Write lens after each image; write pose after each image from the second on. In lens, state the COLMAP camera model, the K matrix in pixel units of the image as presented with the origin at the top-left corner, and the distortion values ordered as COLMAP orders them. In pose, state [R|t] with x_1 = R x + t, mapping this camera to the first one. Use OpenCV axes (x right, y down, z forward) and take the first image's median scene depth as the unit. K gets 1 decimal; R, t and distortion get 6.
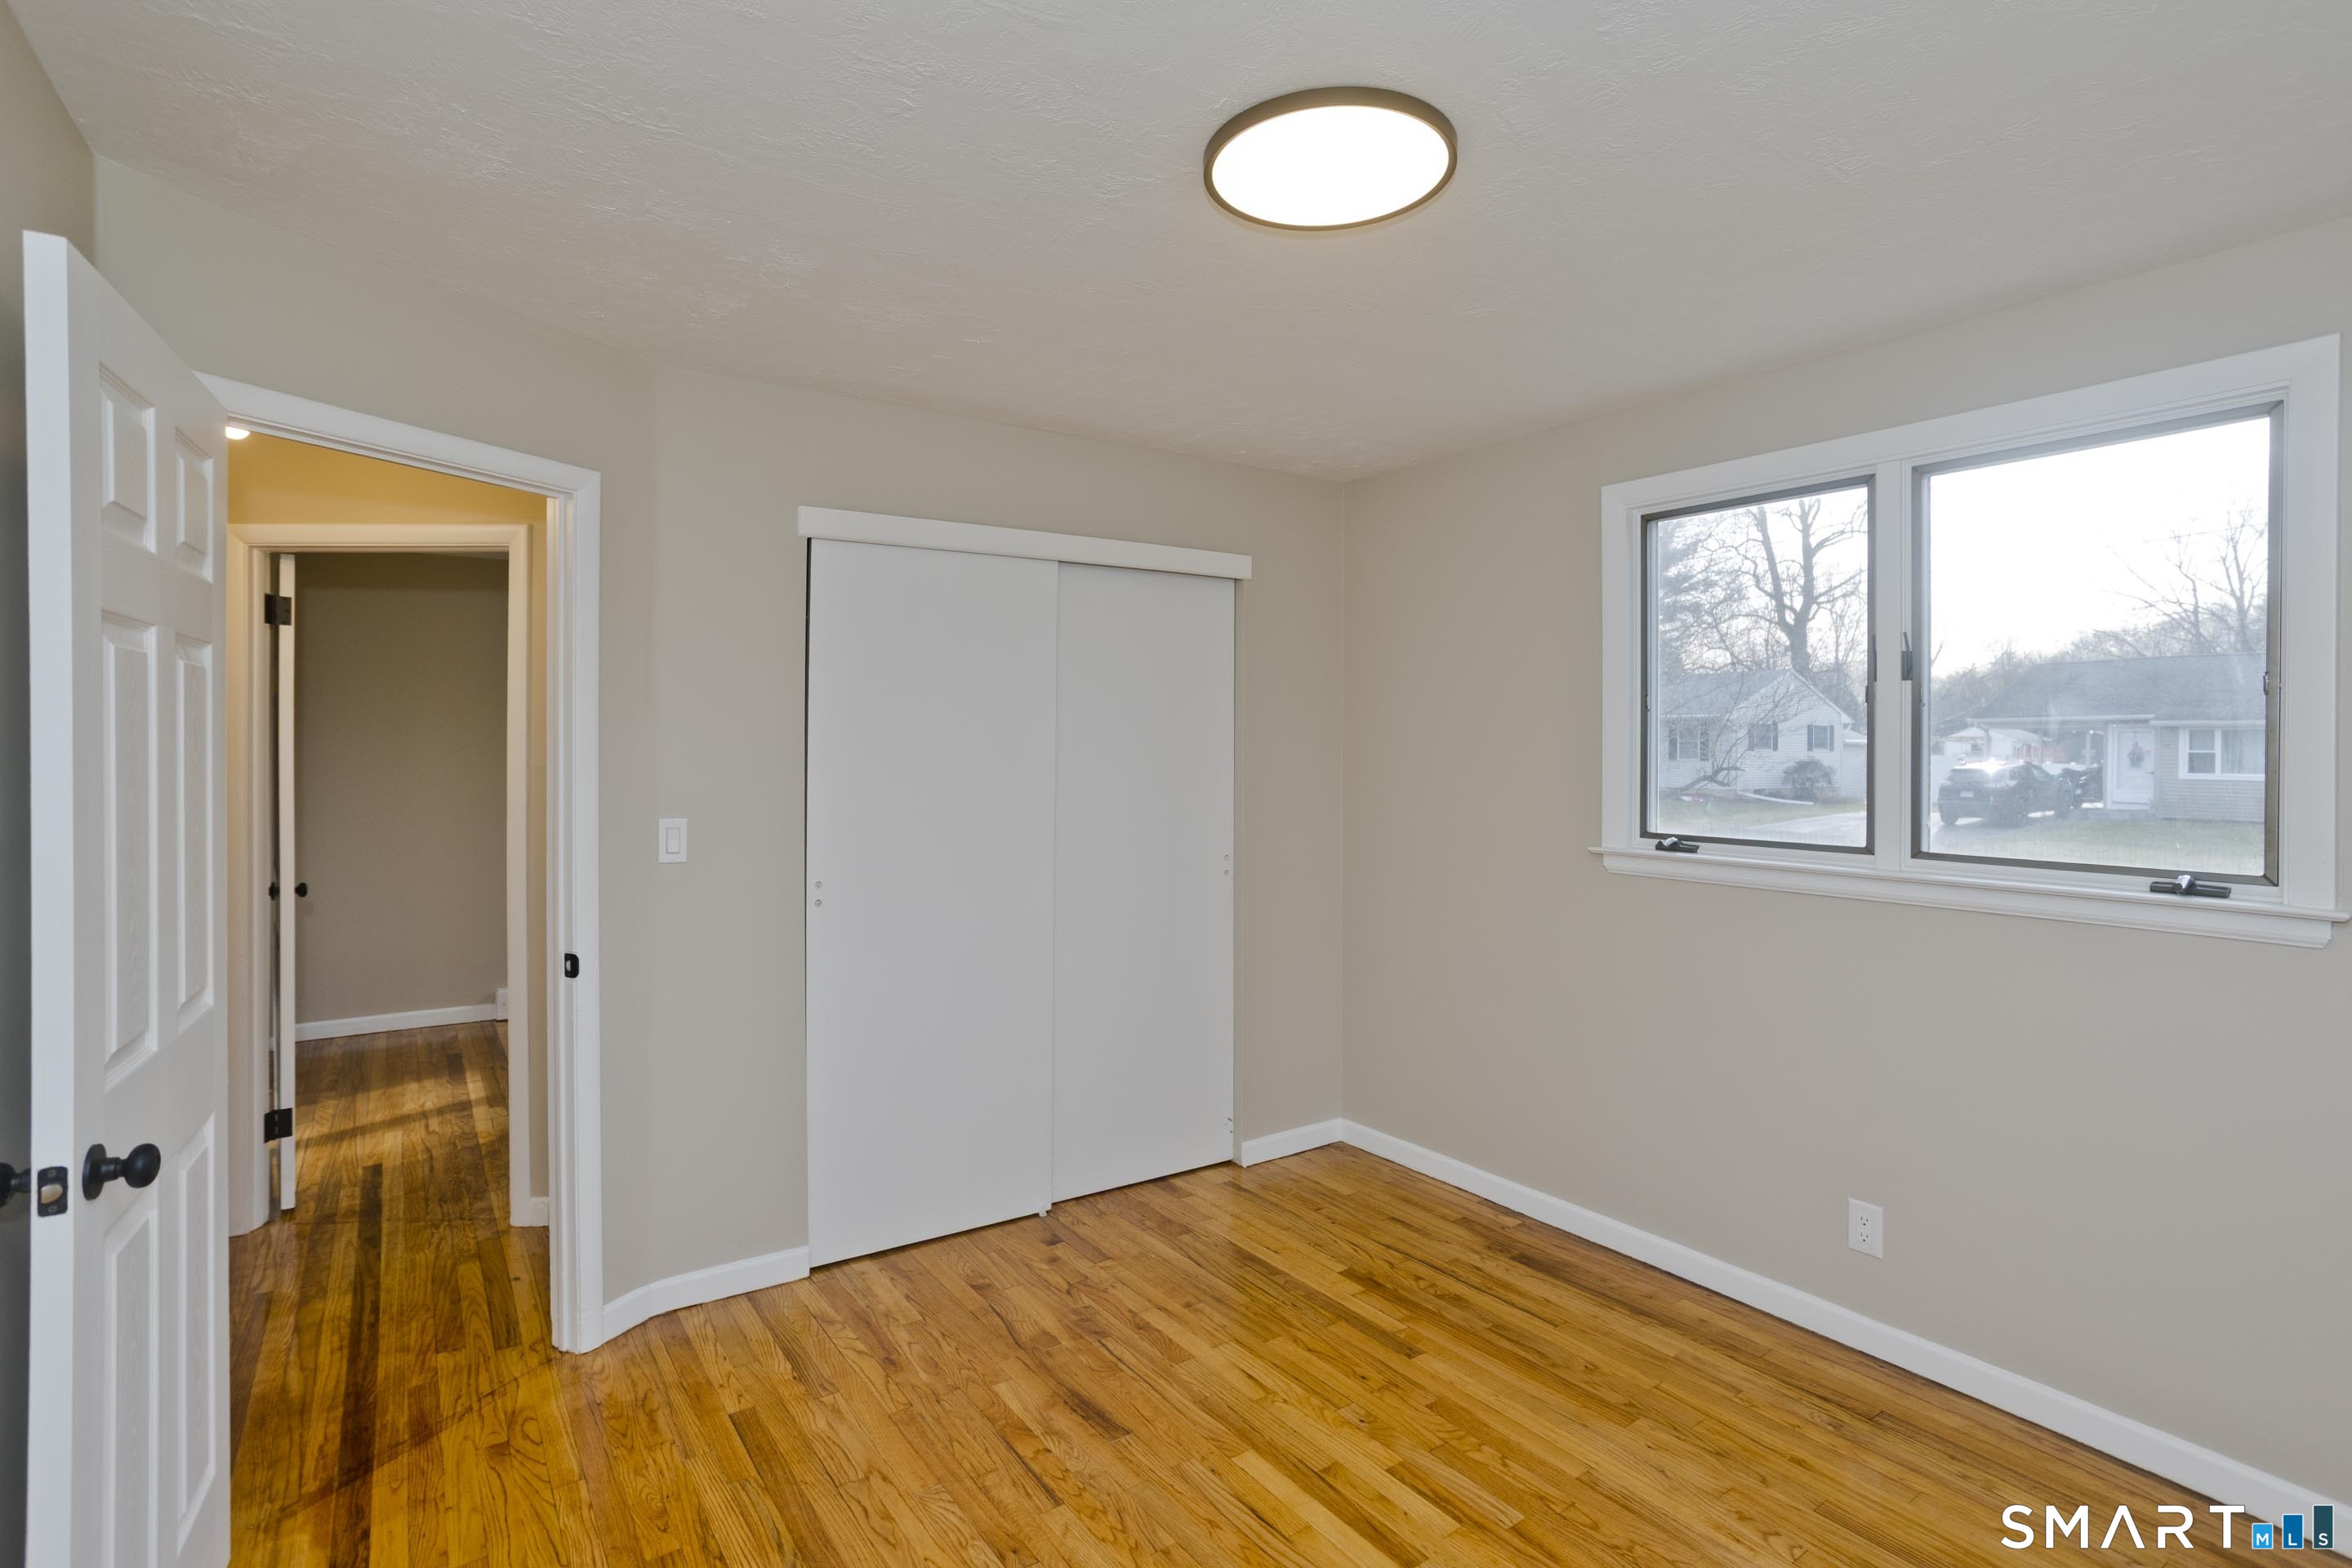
lens RADIAL K [[1134.7, 0, 1150.2], [0, 1134.7, 747.0], [0, 0, 1]] dist [-0.030723, 0.020312]
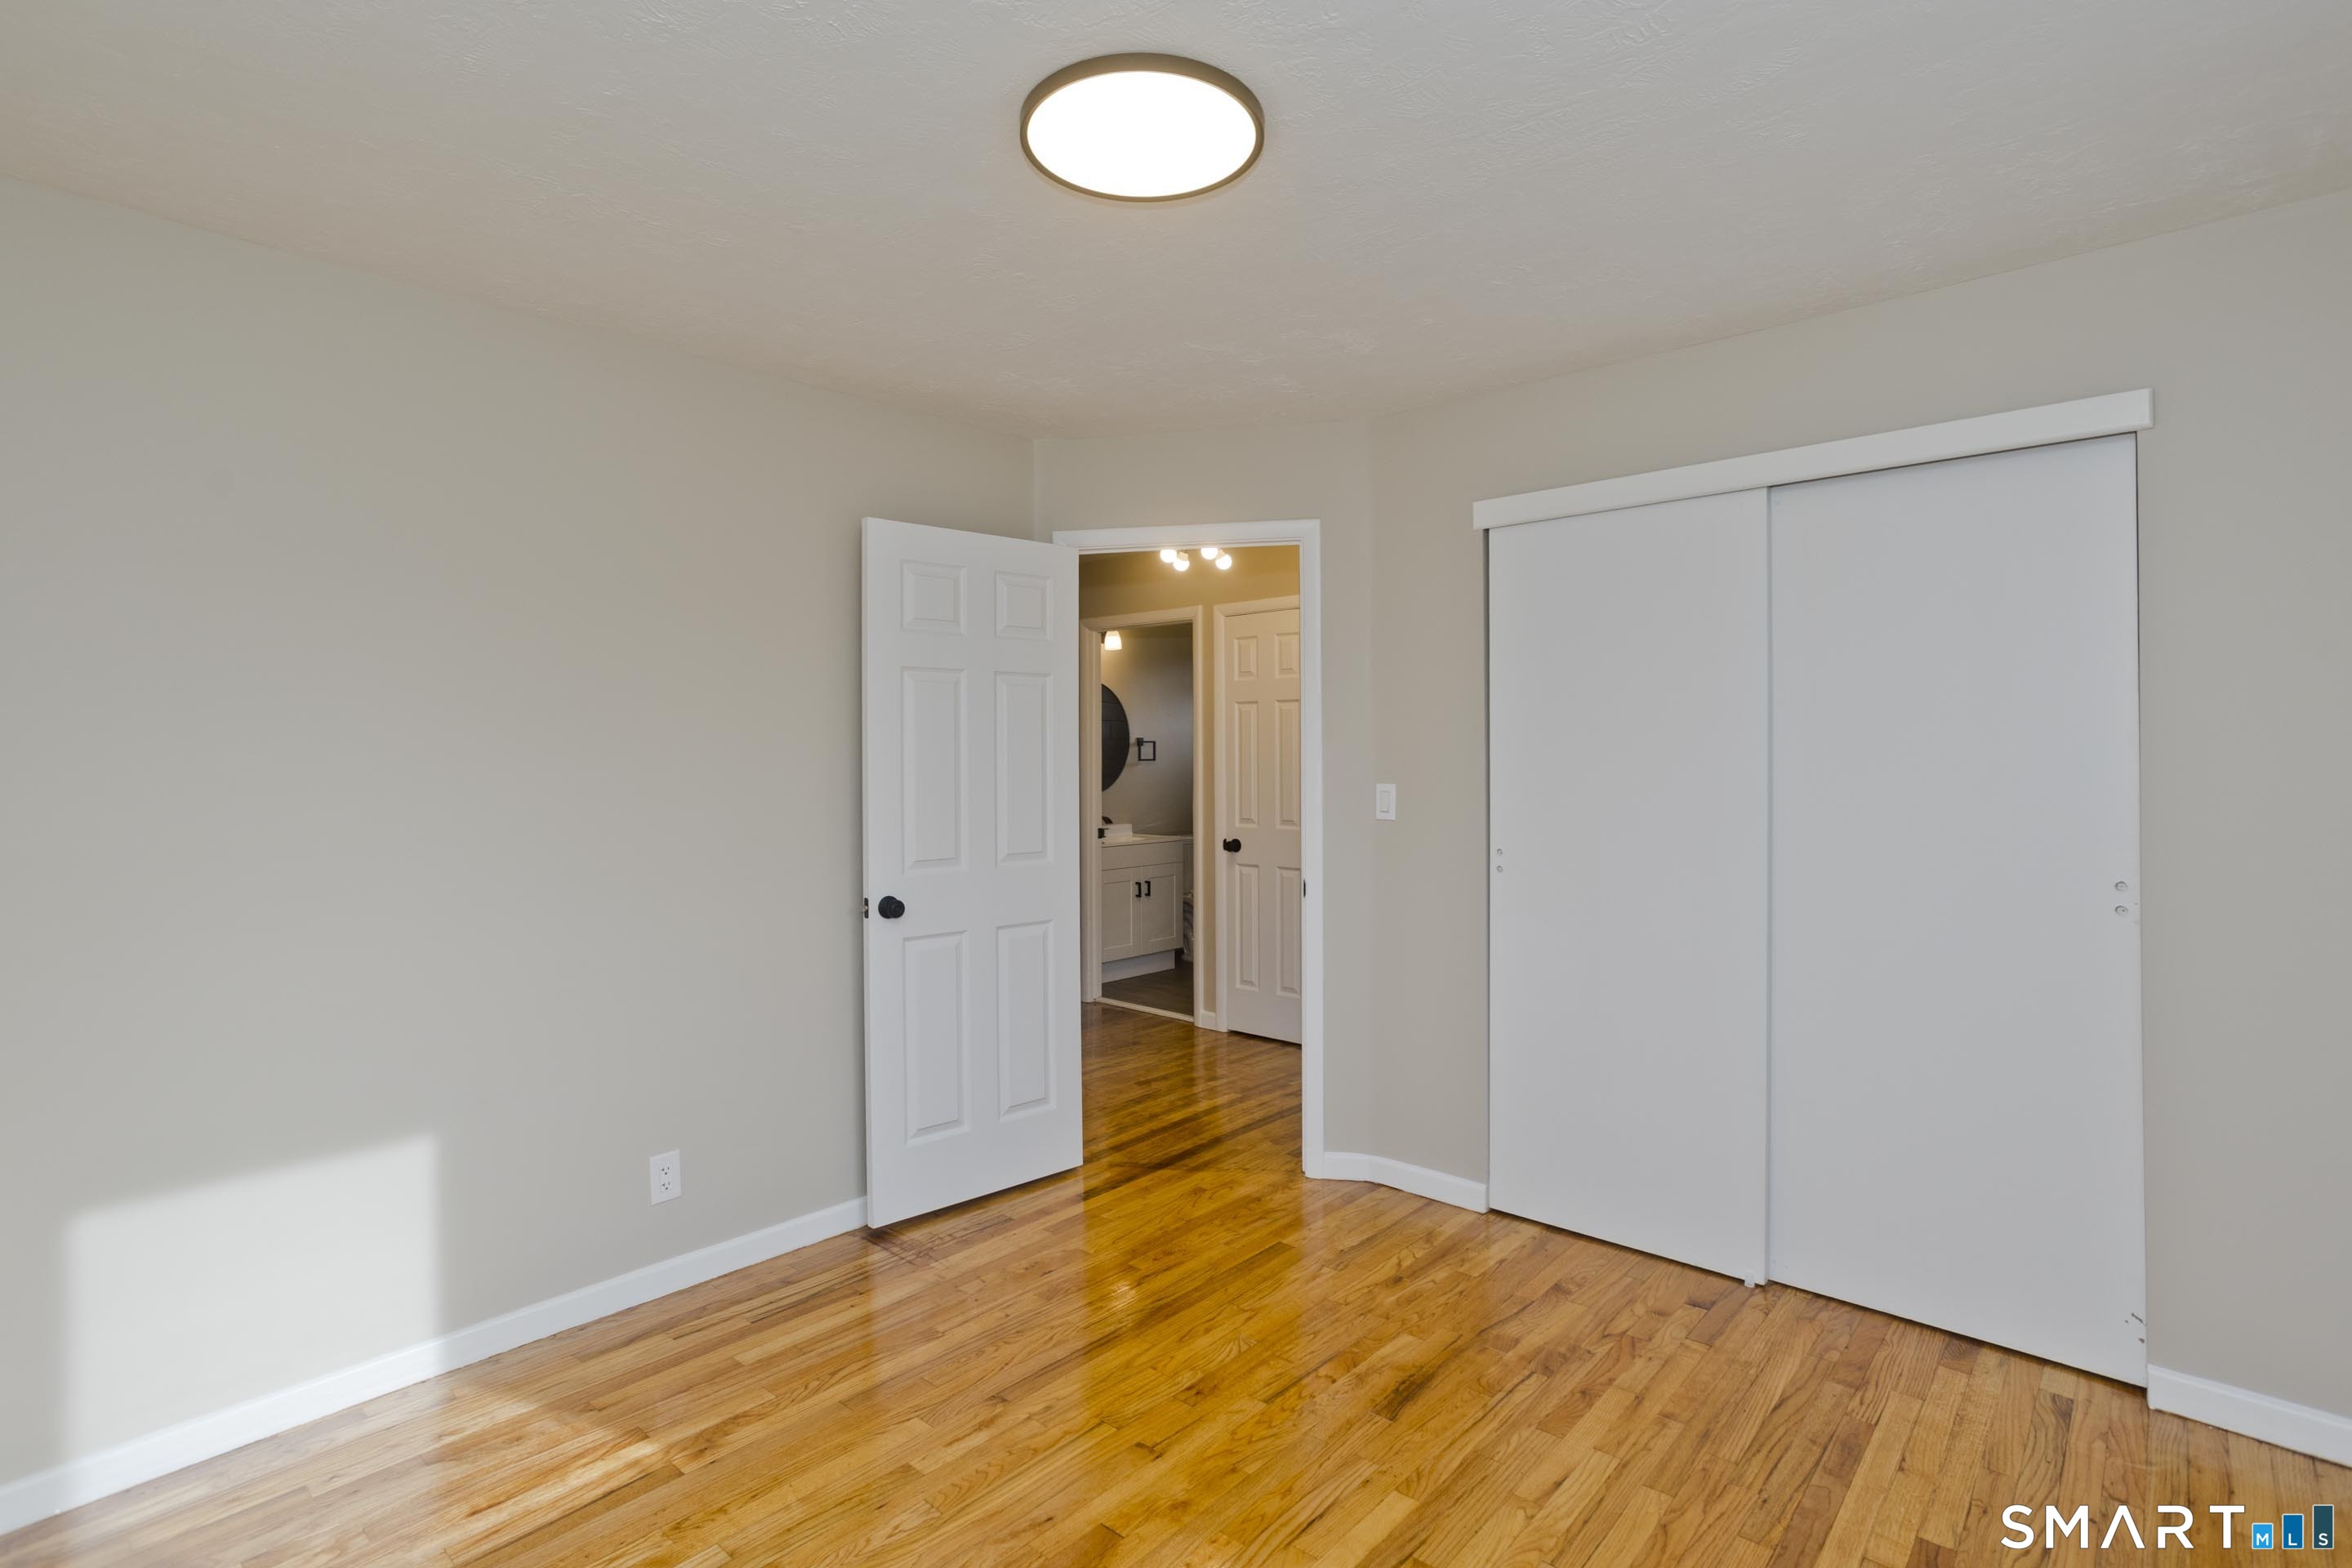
lens RADIAL K [[1134.7, 0, 1197.0], [0, 1134.7, 749.6], [0, 0, 1]] dist [-0.030723, 0.020312]
pose [[0.257300, -0.008533, -0.966294, 0.710964], [0.004423, 0.999961, -0.007652, 0.034723], [0.966322, -0.002305, 0.257327, 0.482509]]
